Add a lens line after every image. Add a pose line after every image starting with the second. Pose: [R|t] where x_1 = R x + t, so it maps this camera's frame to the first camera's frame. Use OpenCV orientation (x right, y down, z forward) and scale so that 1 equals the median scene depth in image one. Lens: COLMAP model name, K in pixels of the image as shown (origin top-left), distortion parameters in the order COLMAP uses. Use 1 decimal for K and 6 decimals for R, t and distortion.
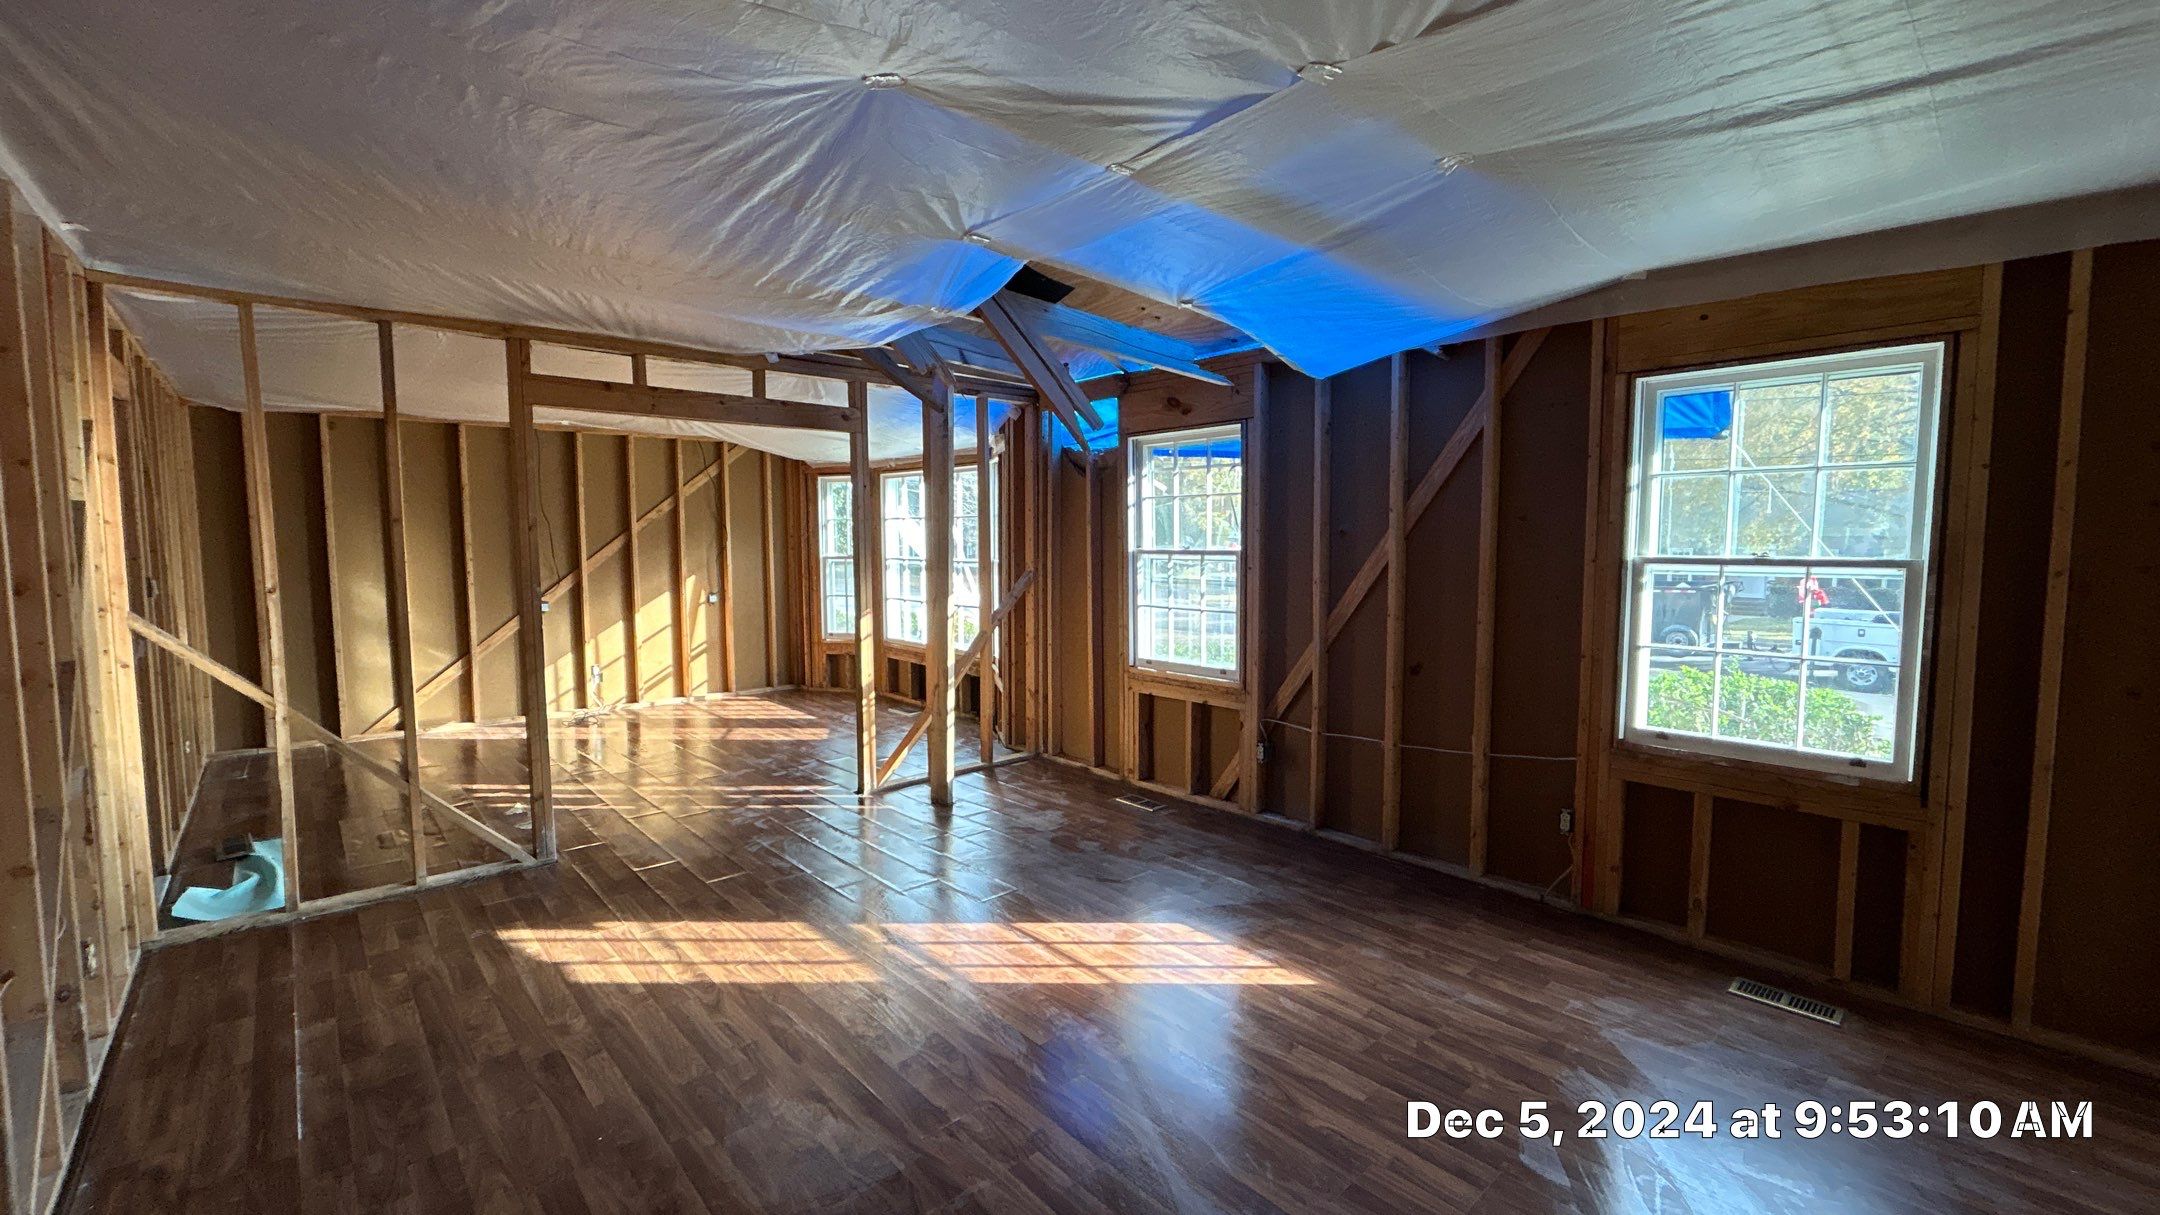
lens RADIAL K [[880.8, 0, 1080.0], [0, 880.8, 607.5], [0, 0, 1]] dist [-0.002023, -0.000198]
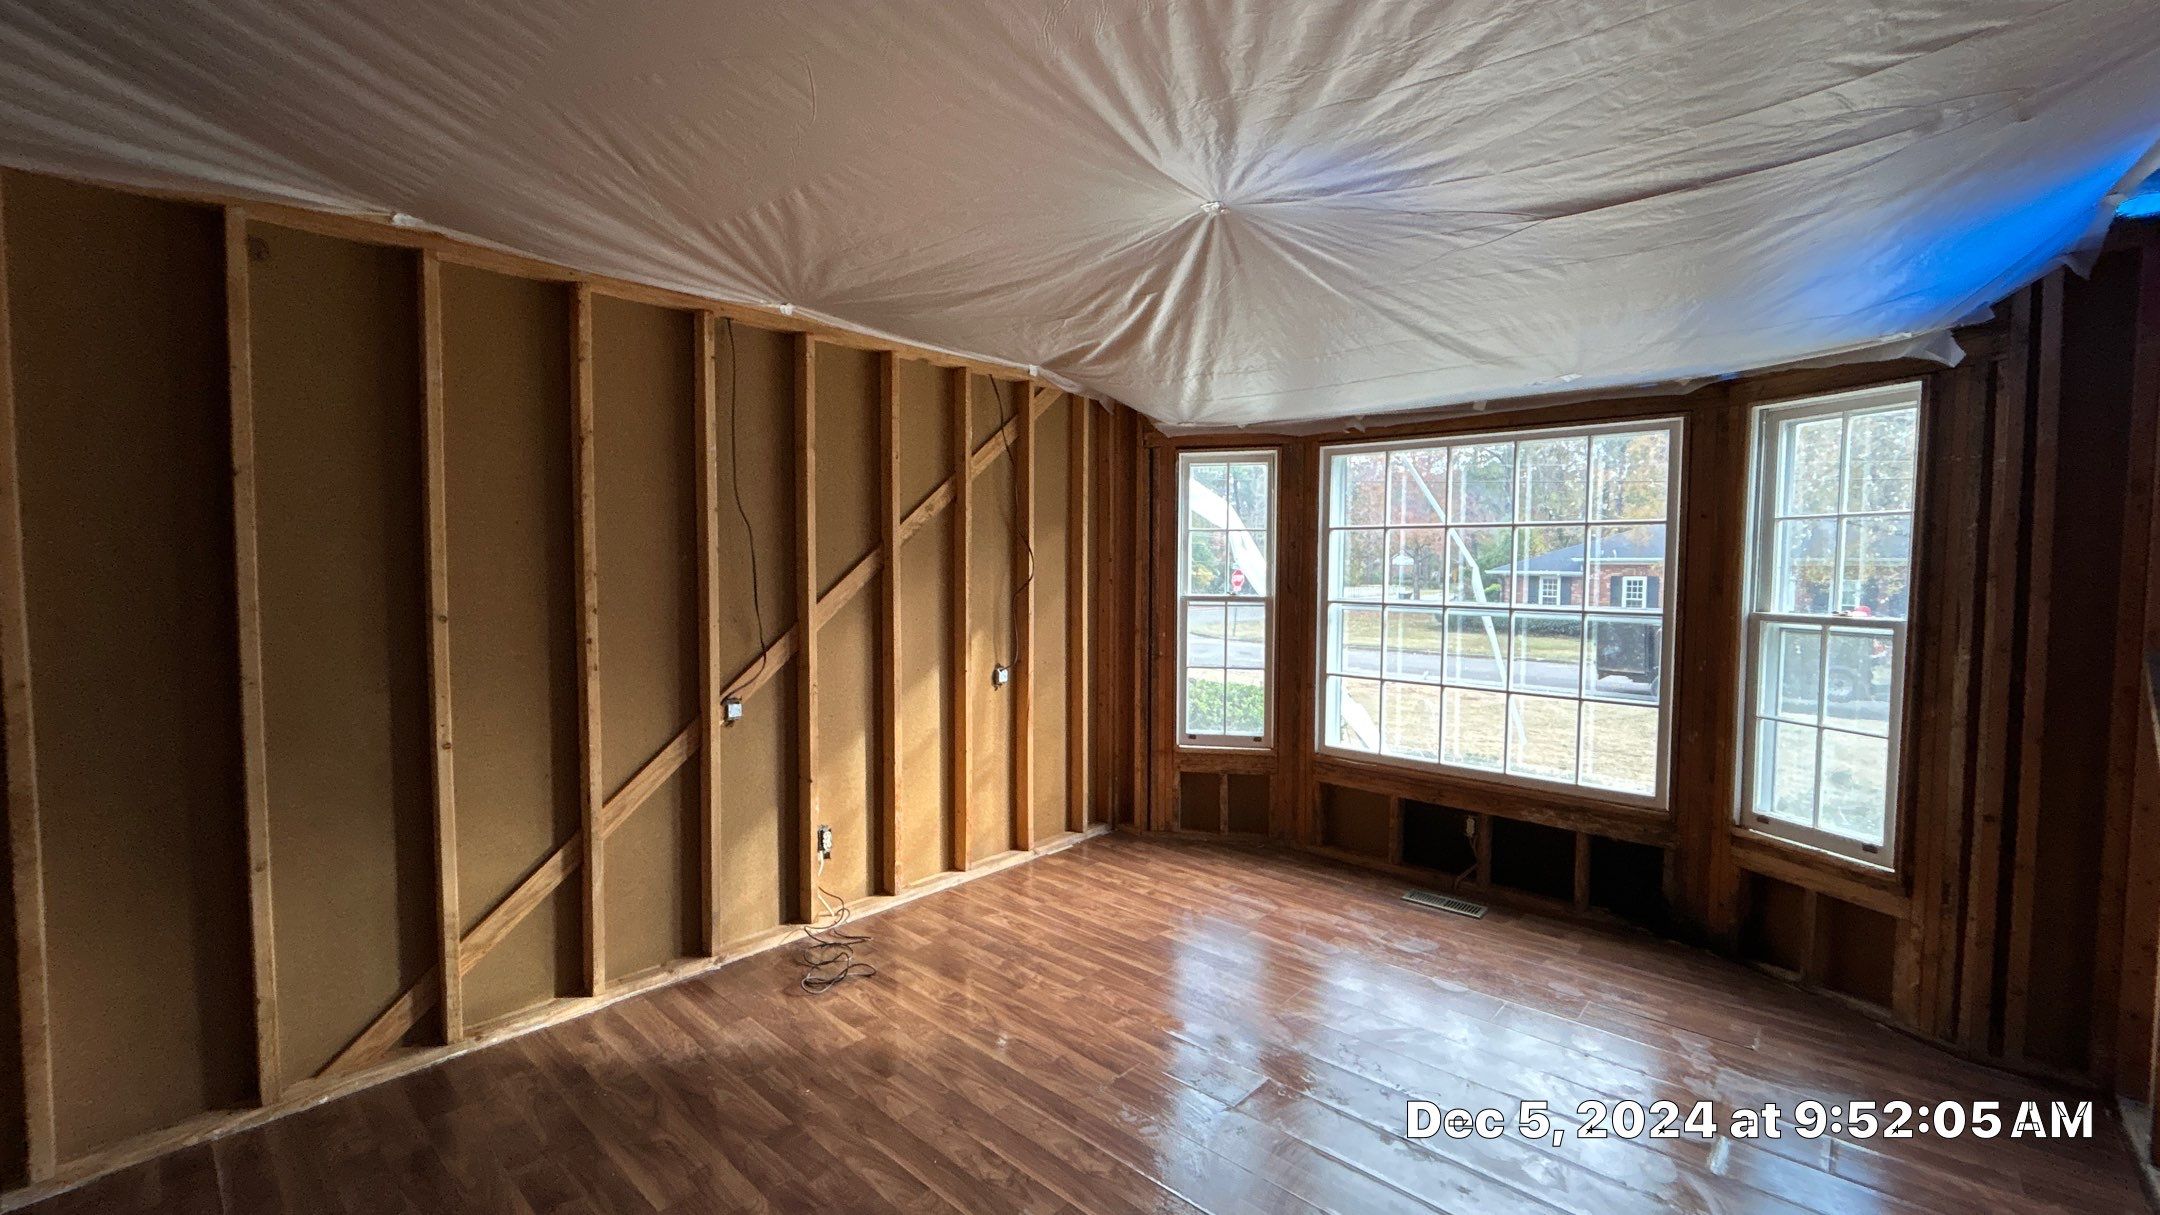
lens RADIAL K [[890.7, 0, 1081.5], [0, 890.7, 599.4], [0, 0, 1]] dist [-0.000683, -0.000141]
pose [[0.995302, 0.004421, 0.096713, -0.749045], [-0.000857, 0.999320, -0.036863, -0.064836], [-0.096811, 0.036607, 0.994629, 0.829096]]
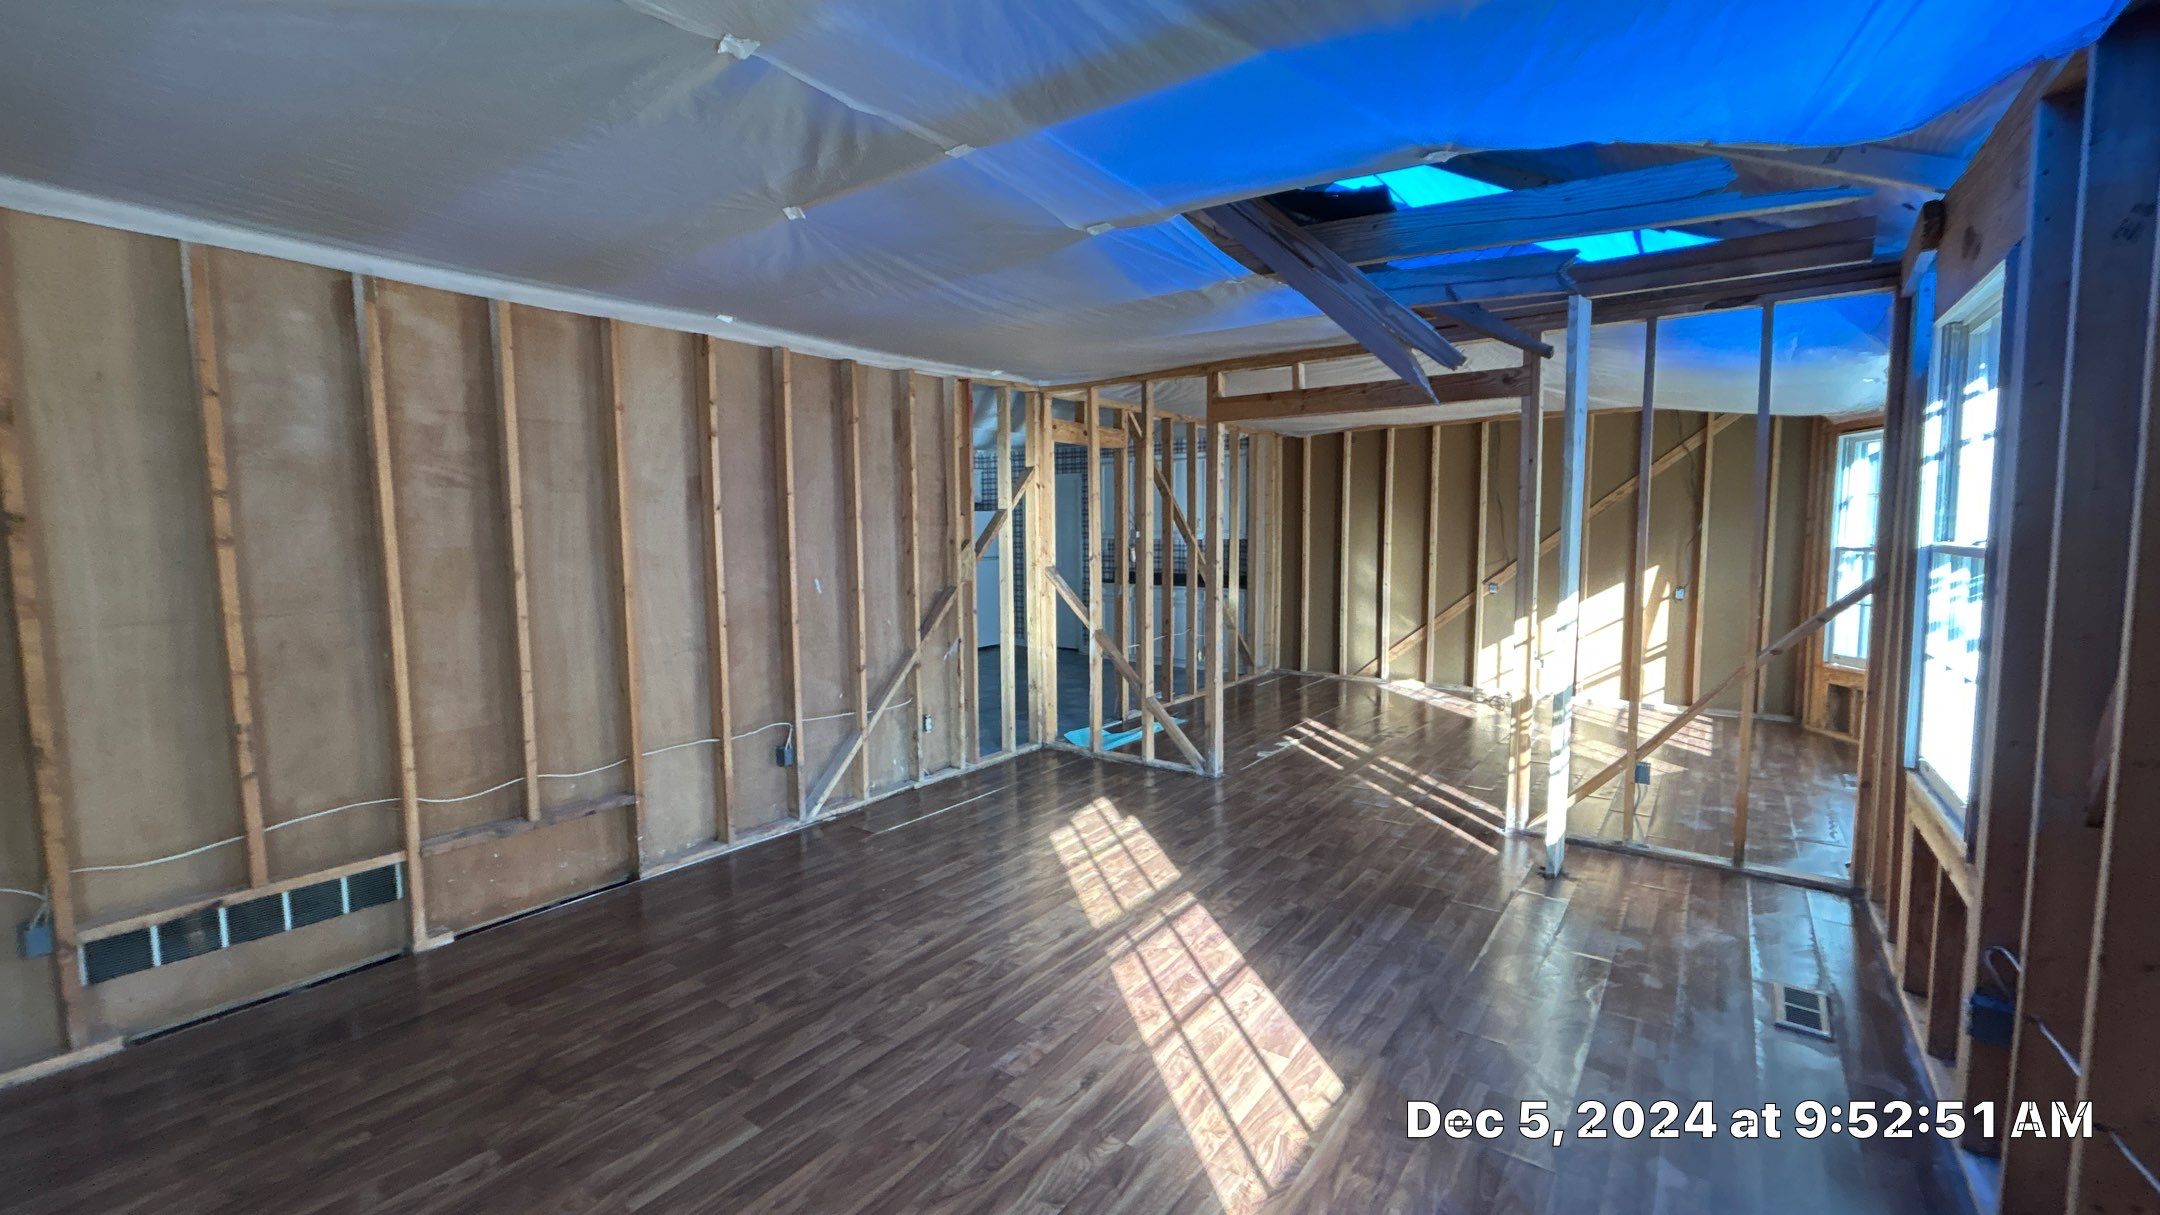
lens RADIAL K [[880.8, 0, 1080.0], [0, 880.8, 607.5], [0, 0, 1]] dist [-0.002023, -0.000198]
pose [[0.200041, 0.089259, -0.975713, 0.523083], [-0.069997, 0.994599, 0.076636, -0.038425], [0.977284, 0.052967, 0.205209, 0.468198]]
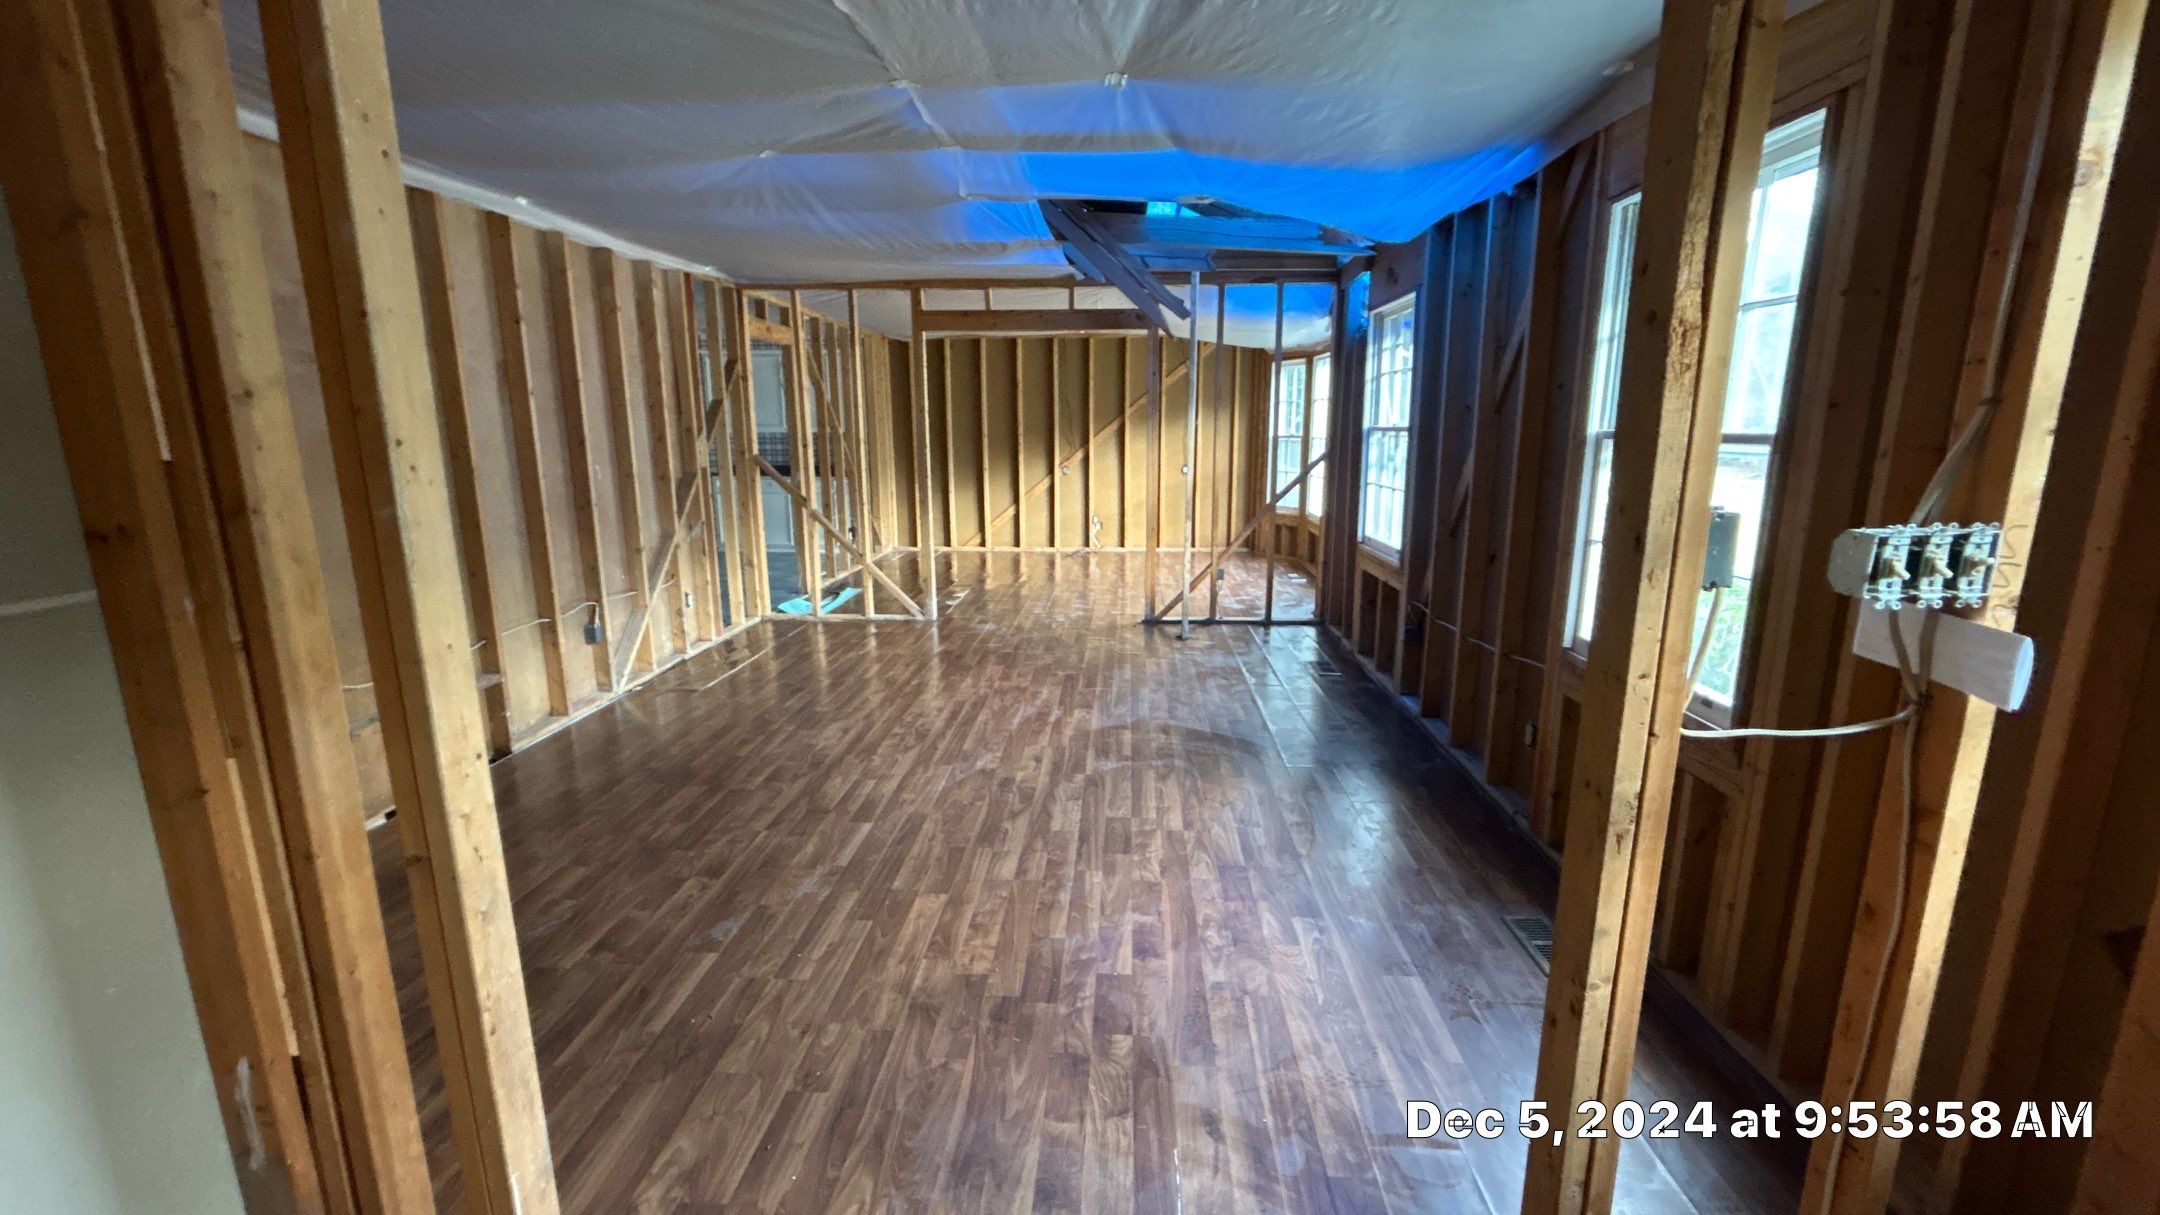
lens RADIAL K [[880.8, 0, 1080.0], [0, 880.8, 607.5], [0, 0, 1]] dist [-0.002023, -0.000198]
pose [[0.703740, 0.144568, -0.695593, 0.633110], [-0.053969, 0.987127, 0.150559, 0.005305], [0.708404, -0.068414, 0.702483, 0.046693]]
